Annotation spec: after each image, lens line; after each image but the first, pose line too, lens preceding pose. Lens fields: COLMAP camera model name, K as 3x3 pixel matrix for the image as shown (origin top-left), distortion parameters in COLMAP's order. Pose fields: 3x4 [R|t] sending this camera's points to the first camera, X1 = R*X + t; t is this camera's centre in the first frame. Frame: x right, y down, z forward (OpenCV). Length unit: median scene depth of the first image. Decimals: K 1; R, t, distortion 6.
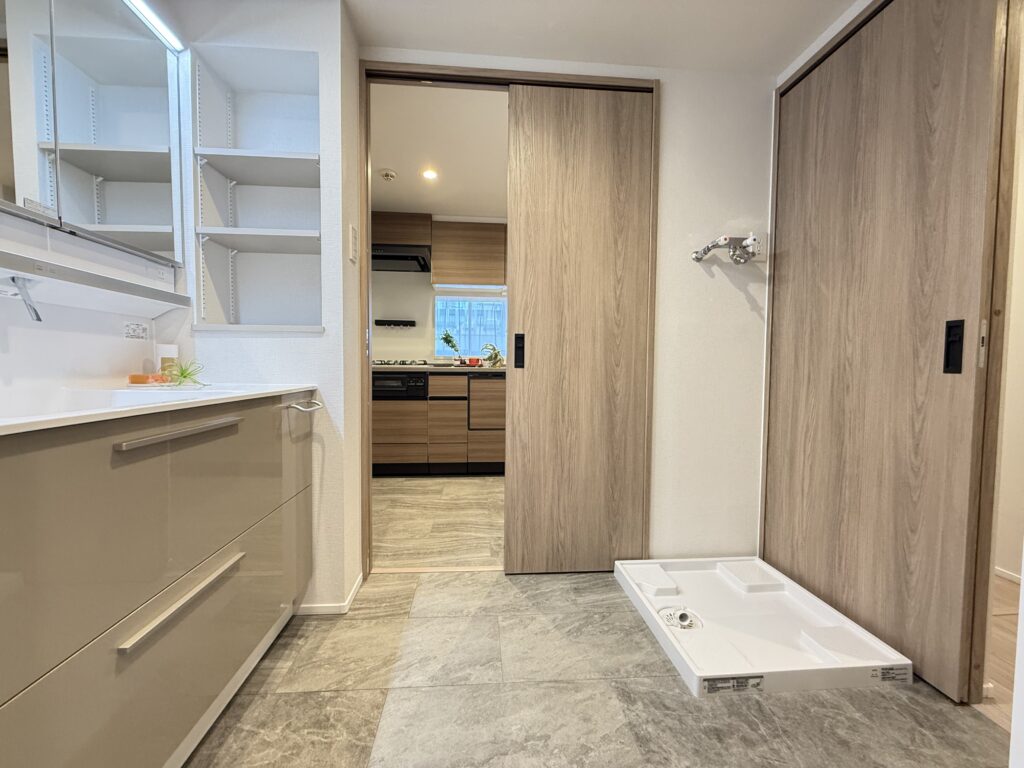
lens RADIAL K [[410.5, 0, 512.1], [0, 410.5, 383.4], [0, 0, 1]] dist [-0.003473, 0.001322]
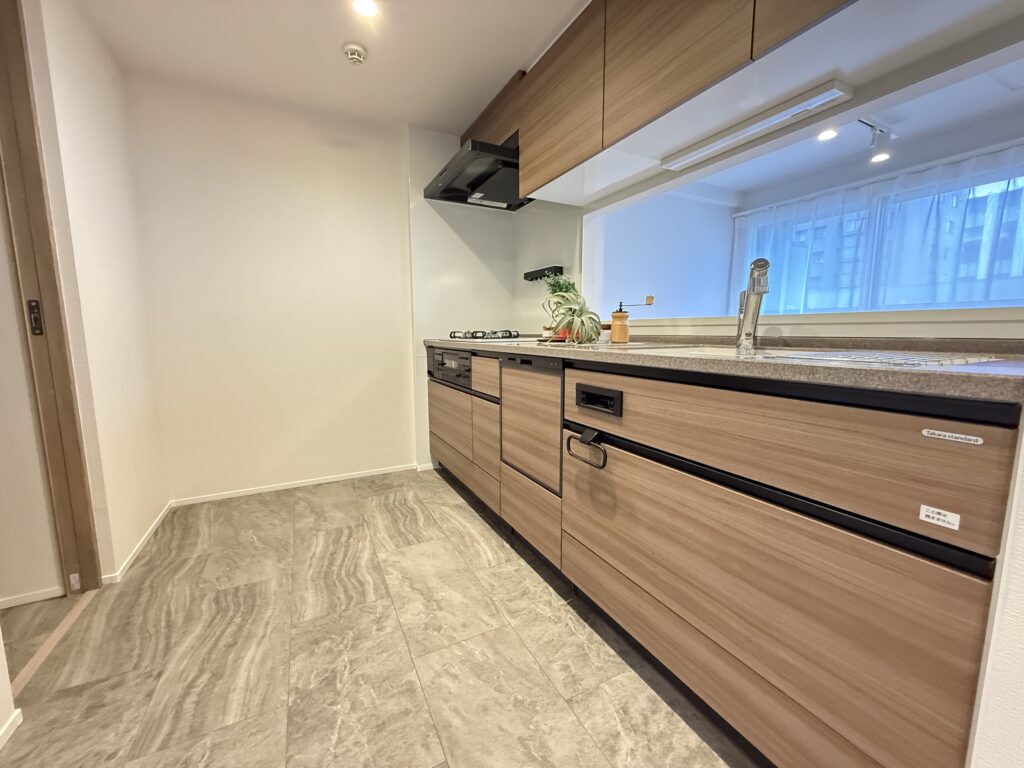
lens RADIAL K [[410.5, 0, 508.1], [0, 410.5, 384.5], [0, 0, 1]] dist [-0.003473, 0.001322]
pose [[0.382872, 0.111650, -0.917030, 0.633269], [-0.035797, 0.993717, 0.106041, -0.071653], [0.923108, -0.007774, 0.384463, 1.325180]]
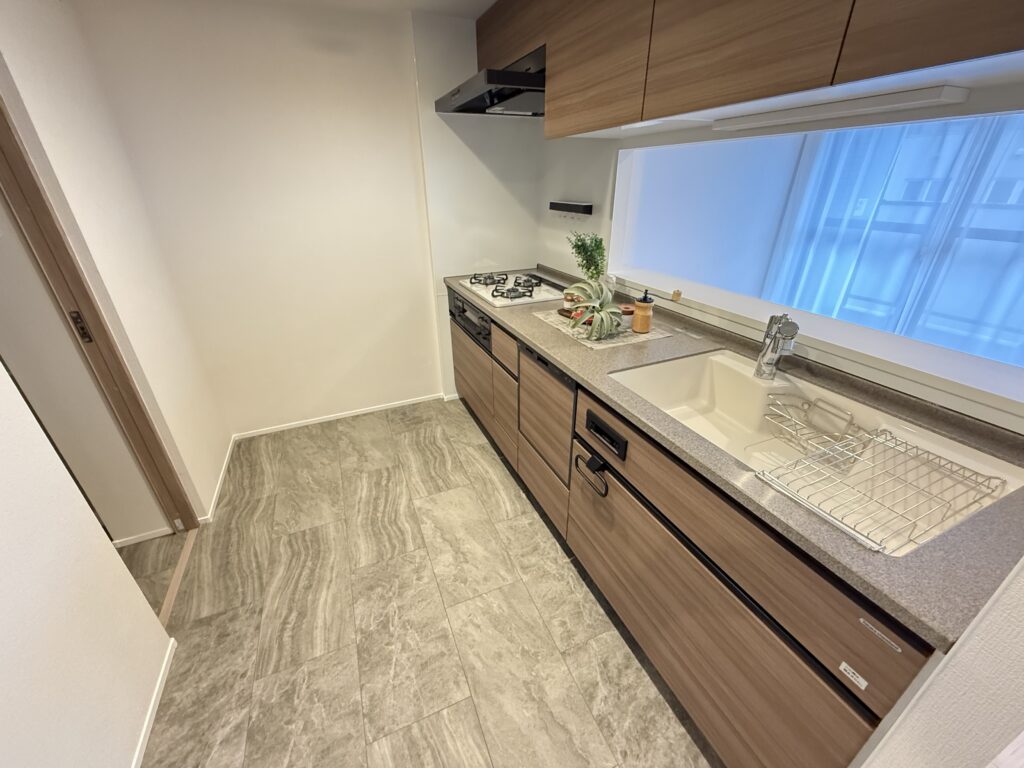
lens RADIAL K [[410.5, 0, 508.1], [0, 410.5, 386.6], [0, 0, 1]] dist [-0.003473, 0.001322]
pose [[0.320178, 0.415665, -0.851298, 0.600235], [-0.029481, 0.902540, 0.429596, -0.320918], [0.946899, -0.112451, 0.301227, 1.349195]]
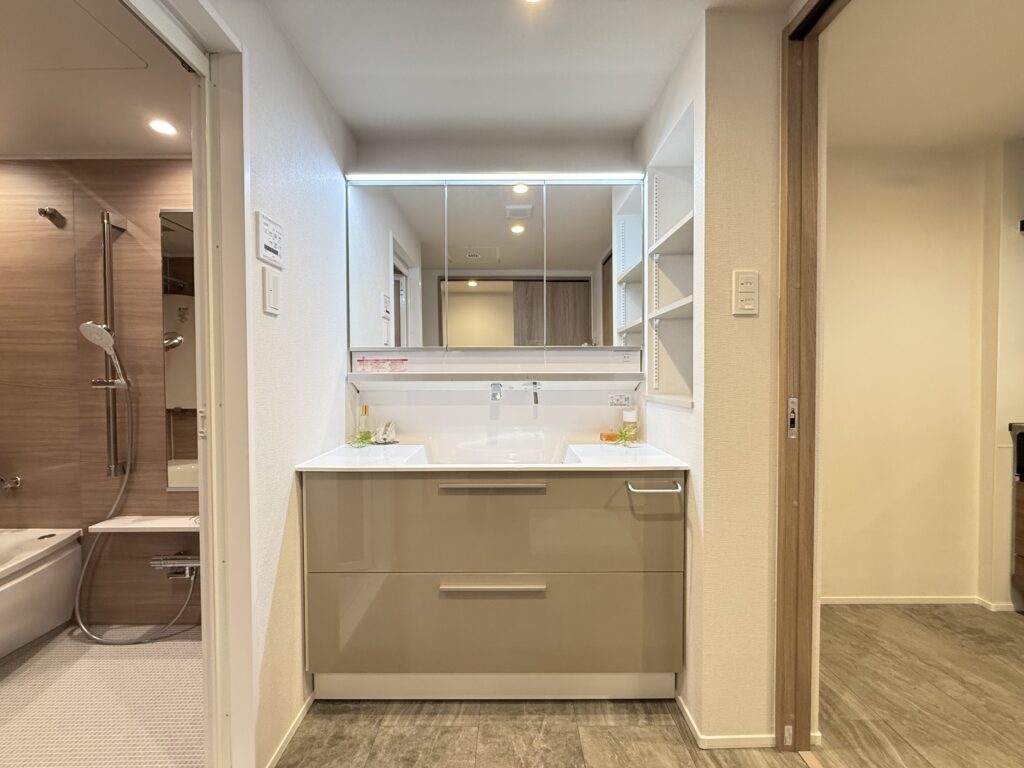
lens RADIAL K [[410.5, 0, 505.6], [0, 410.5, 384.9], [0, 0, 1]] dist [-0.003473, 0.001322]
pose [[-0.087625, 0.018683, -0.995978, 0.327396], [-0.041802, 0.998874, 0.022415, -0.129144], [0.995276, 0.043598, -0.086745, 0.486983]]
